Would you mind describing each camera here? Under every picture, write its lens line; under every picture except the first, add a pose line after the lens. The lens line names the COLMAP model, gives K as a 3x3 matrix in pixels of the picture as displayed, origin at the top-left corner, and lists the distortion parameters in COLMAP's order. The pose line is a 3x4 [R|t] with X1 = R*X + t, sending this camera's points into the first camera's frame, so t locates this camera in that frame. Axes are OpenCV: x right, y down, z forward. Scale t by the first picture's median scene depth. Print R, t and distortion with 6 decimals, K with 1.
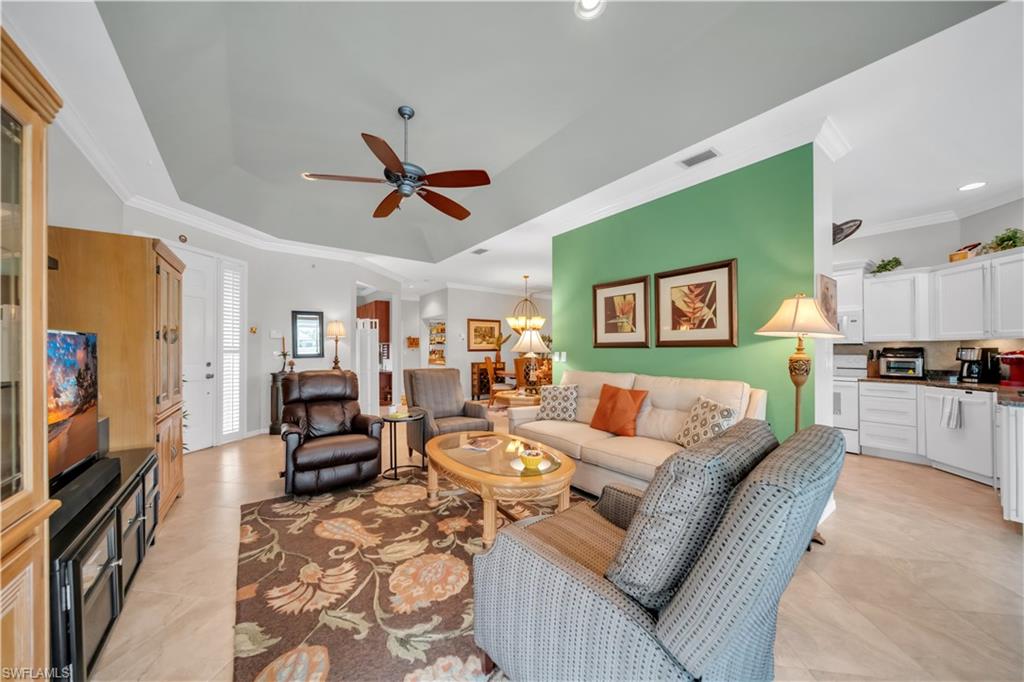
lens RADIAL K [[353.6, 0, 509.3], [0, 353.6, 346.8], [0, 0, 1]] dist [-0.001153, -0.000239]
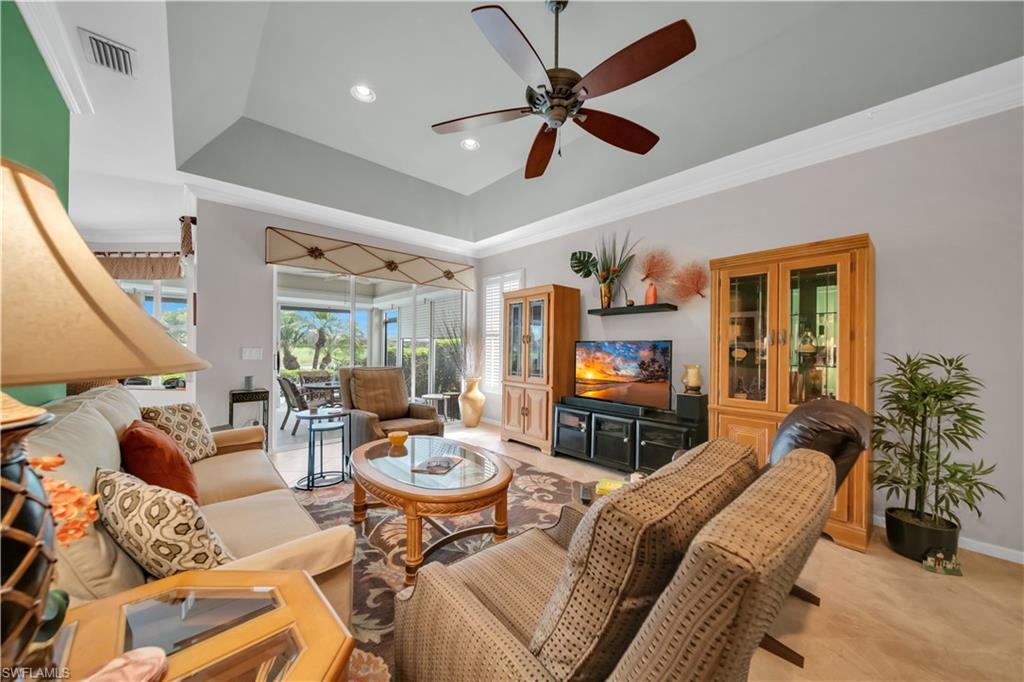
lens RADIAL K [[353.6, 0, 510.8], [0, 353.6, 348.3], [0, 0, 1]] dist [-0.001153, -0.000239]
pose [[-0.994035, -0.012620, -0.108325, -0.185276], [-0.012378, 0.999919, -0.002905, 0.008301], [0.108353, -0.001547, -0.994111, 2.287336]]
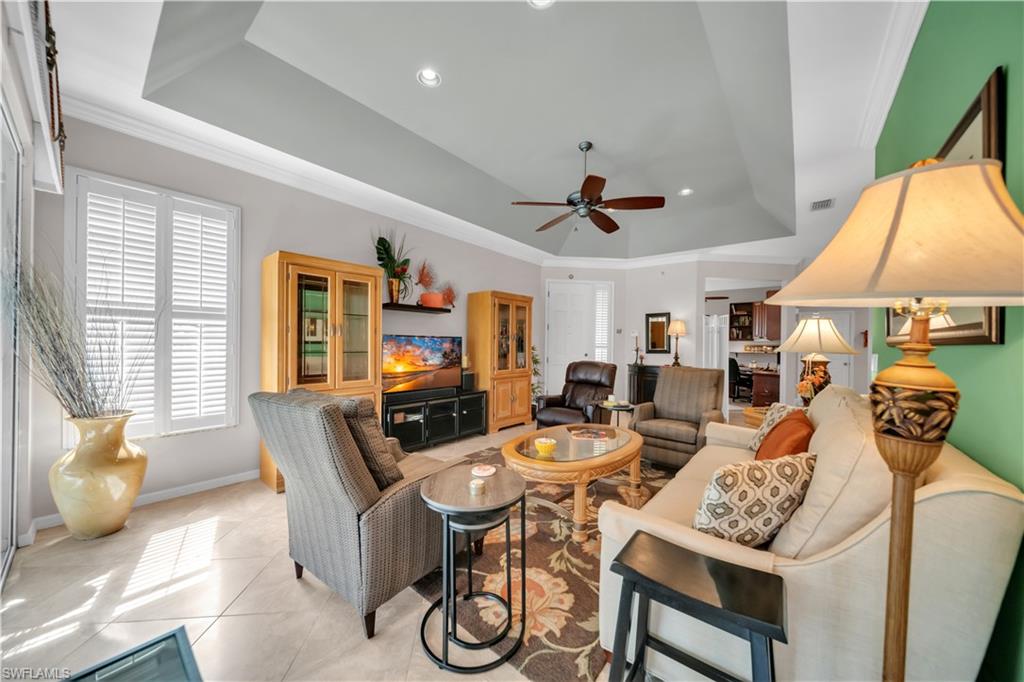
lens RADIAL K [[353.6, 0, 509.6], [0, 353.6, 341.4], [0, 0, 1]] dist [-0.001153, -0.000239]
pose [[0.241951, -0.004358, -0.970279, 1.119797], [-0.005076, 0.999971, -0.005757, 0.003184], [0.970275, 0.006318, 0.241922, 0.638780]]
